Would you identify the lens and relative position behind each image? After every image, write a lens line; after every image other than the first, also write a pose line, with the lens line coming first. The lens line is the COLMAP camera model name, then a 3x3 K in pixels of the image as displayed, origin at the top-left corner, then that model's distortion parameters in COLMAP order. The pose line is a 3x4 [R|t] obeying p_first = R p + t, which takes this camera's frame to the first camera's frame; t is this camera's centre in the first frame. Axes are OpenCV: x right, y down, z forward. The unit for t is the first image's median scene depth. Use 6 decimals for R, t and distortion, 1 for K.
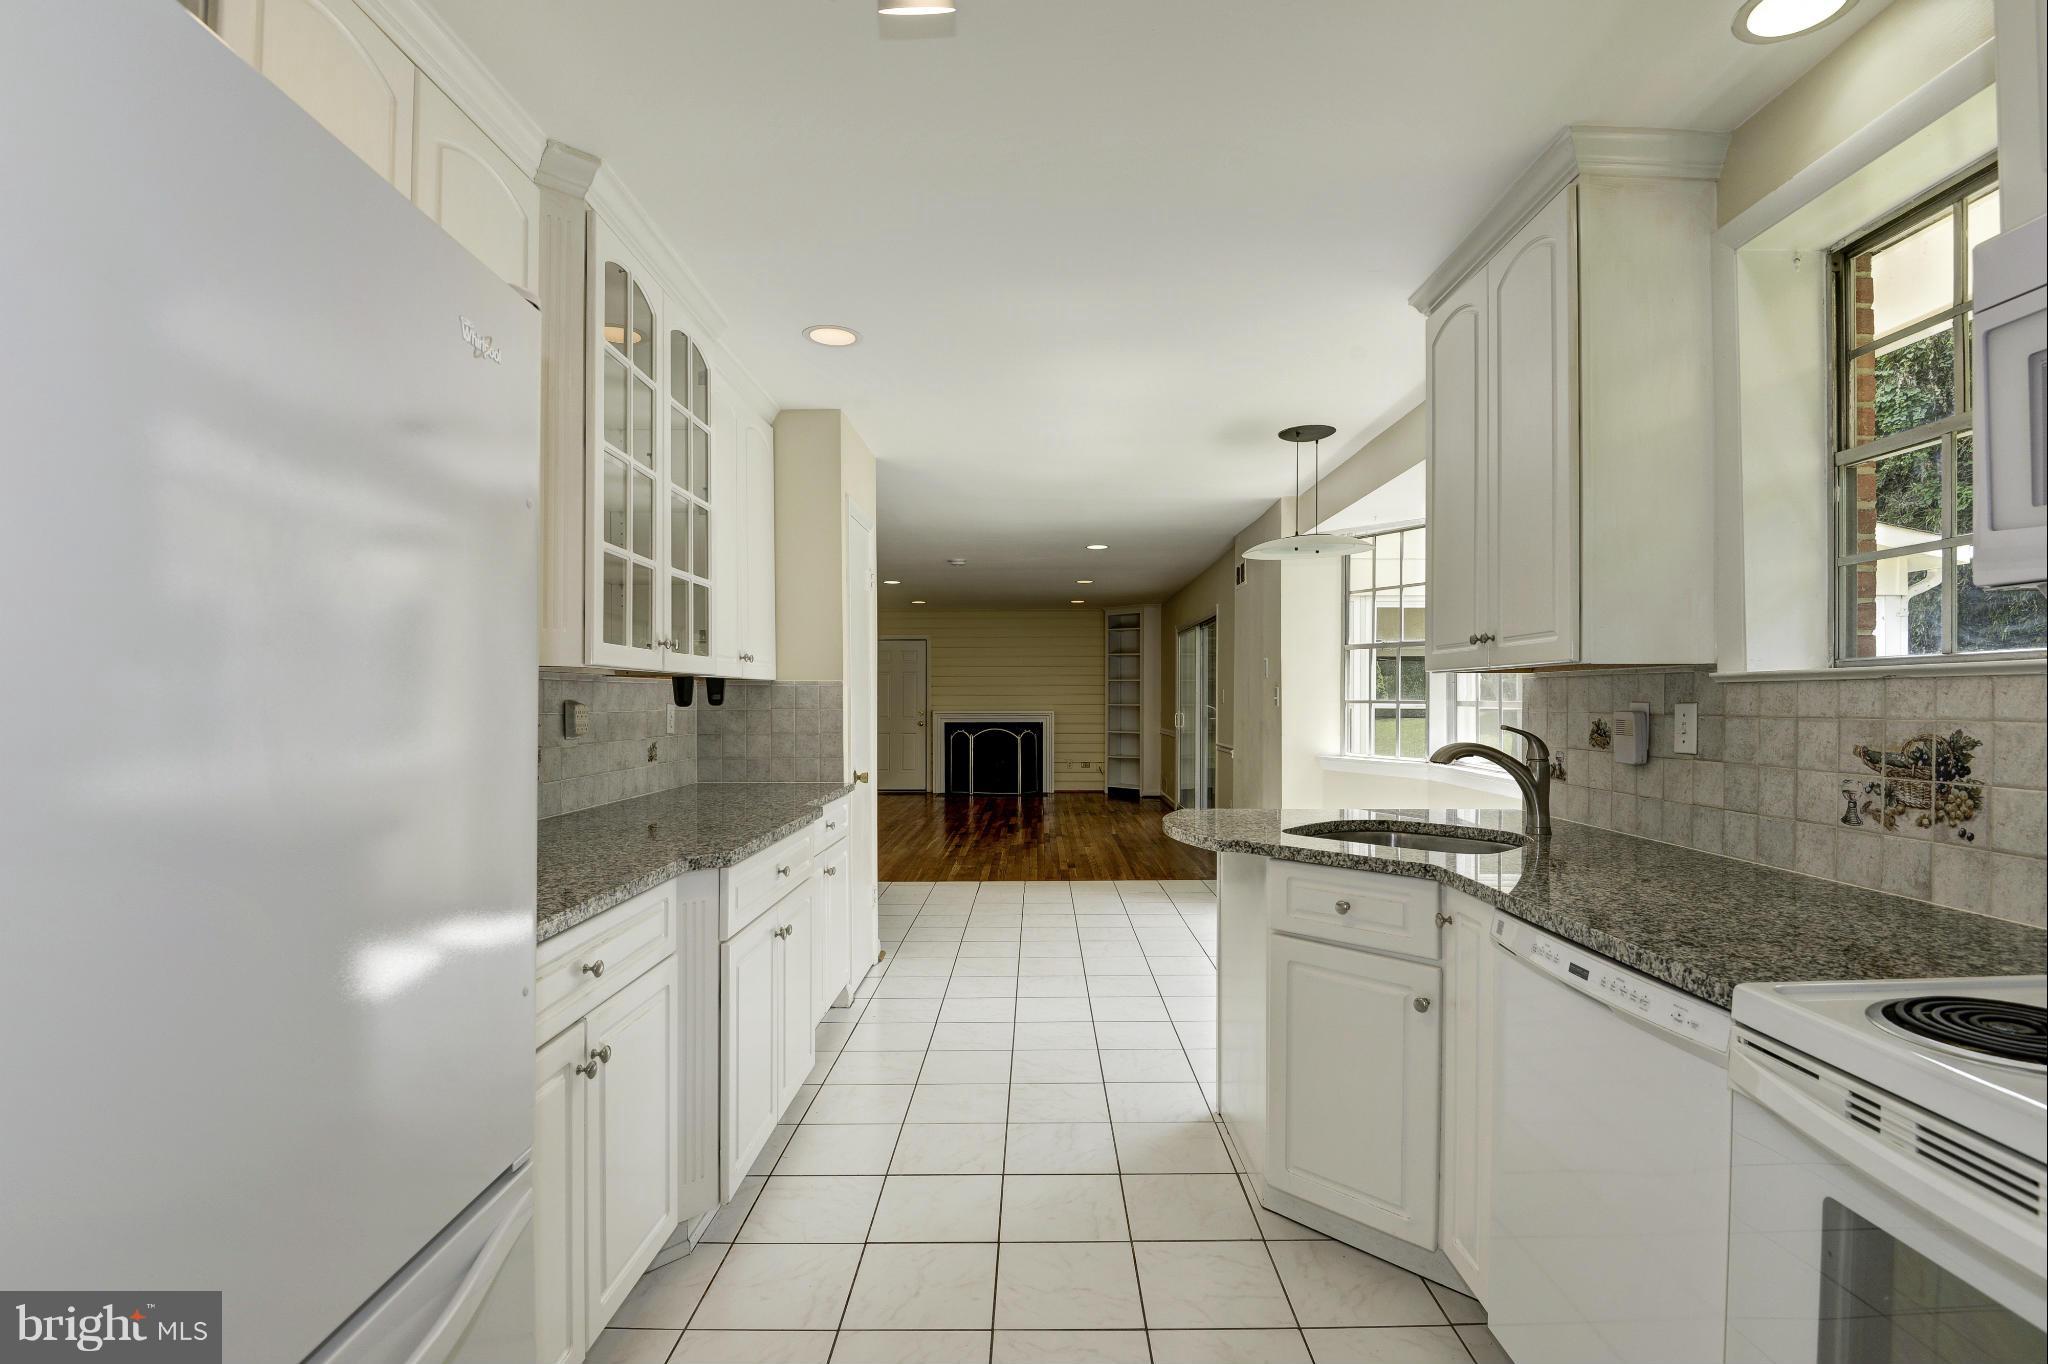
lens RADIAL K [[940.8, 0, 970.0], [0, 940.8, 697.7], [0, 0, 1]] dist [-0.036627, 0.000031]
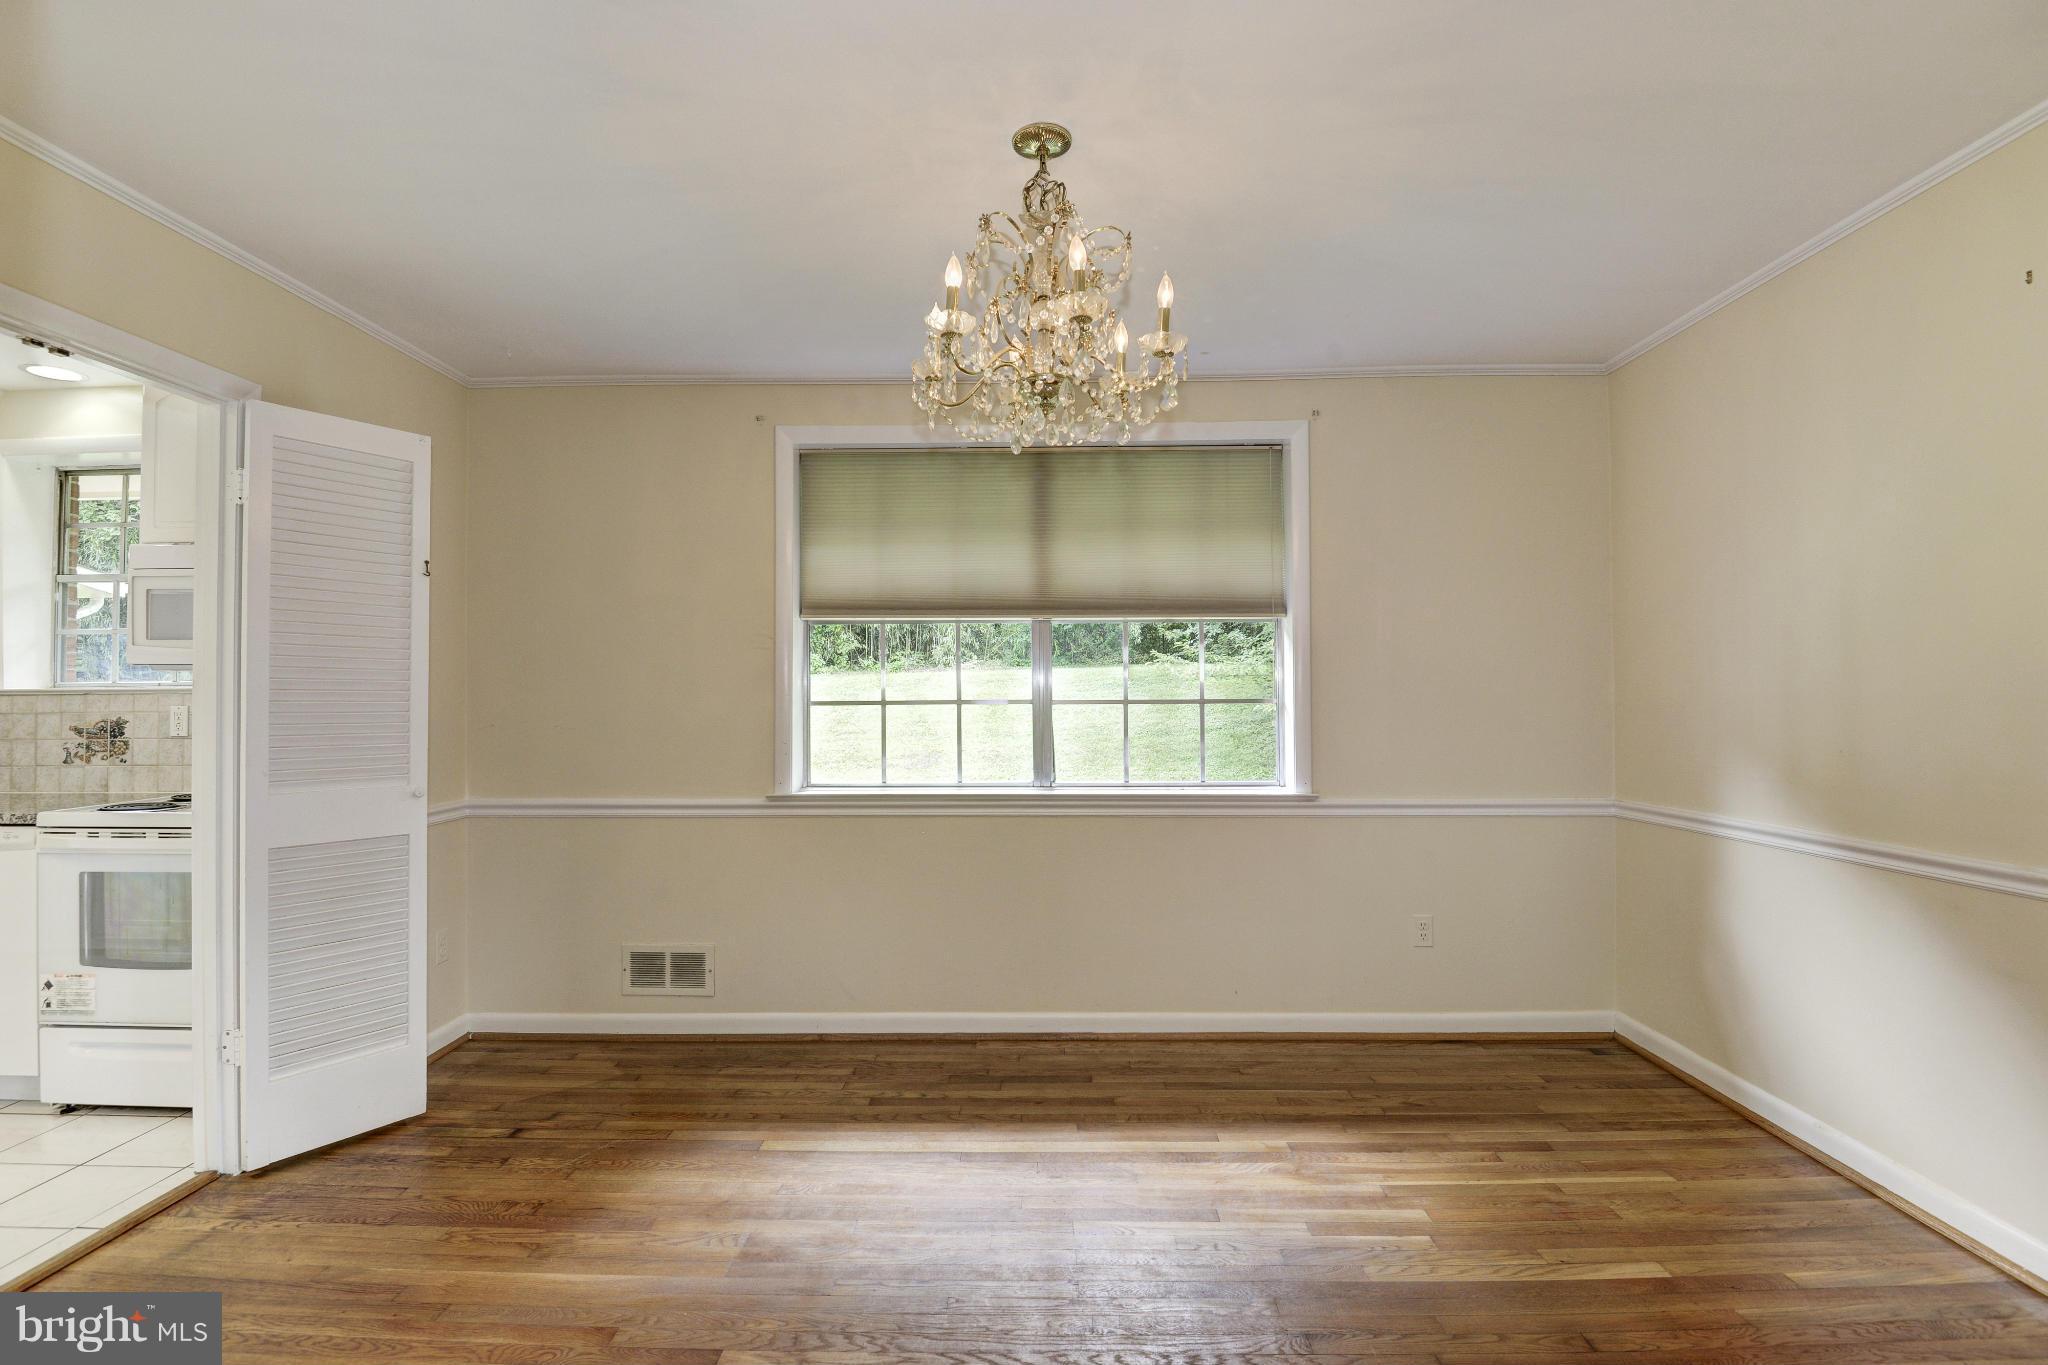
lens RADIAL K [[973.4, 0, 1031.7], [0, 973.4, 688.0], [0, 0, 1]] dist [-0.001698, -0.000712]
pose [[-0.018416, 0.005070, 0.999818, -1.326570], [0.001052, 0.999987, -0.005051, -0.021815], [-0.999830, 0.000958, -0.018421, -1.195926]]
